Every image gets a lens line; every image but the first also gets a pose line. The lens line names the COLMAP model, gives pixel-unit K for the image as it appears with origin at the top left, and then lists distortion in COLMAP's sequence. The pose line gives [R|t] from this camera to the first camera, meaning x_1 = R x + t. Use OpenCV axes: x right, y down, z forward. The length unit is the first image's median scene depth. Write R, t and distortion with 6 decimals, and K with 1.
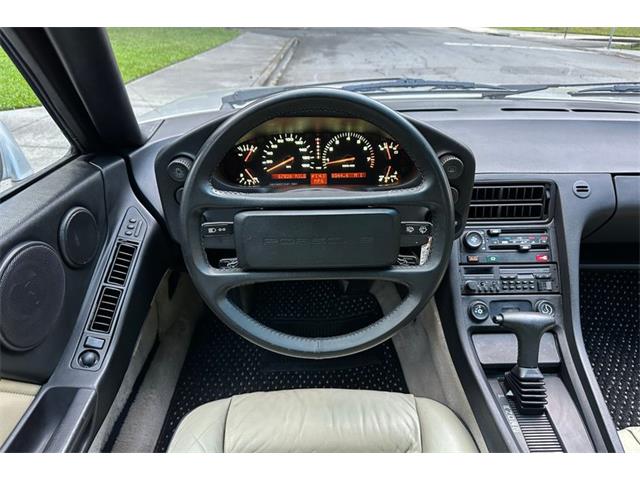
lens RADIAL K [[445.7, 0, 322.0], [0, 445.7, 258.2], [0, 0, 1]] dist [-0.026050, -0.001987]
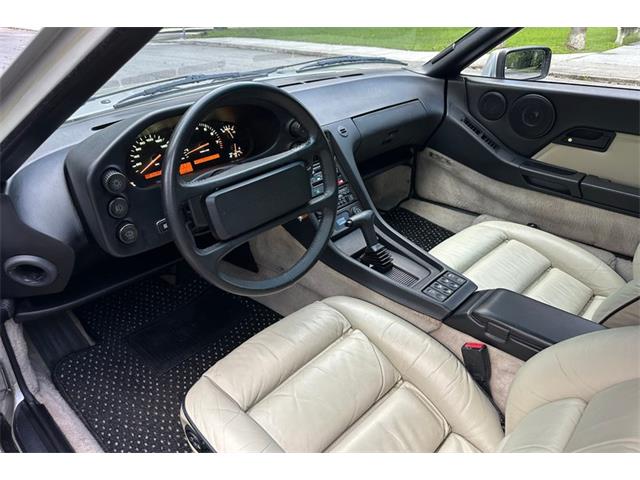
lens RADIAL K [[445.7, 0, 322.0], [0, 445.7, 258.2], [0, 0, 1]] dist [-0.026050, -0.001987]
pose [[0.688718, -0.370620, 0.623144, -0.567385], [0.367013, 0.919436, 0.141207, 0.002103], [-0.625274, 0.131450, 0.769255, -0.065762]]
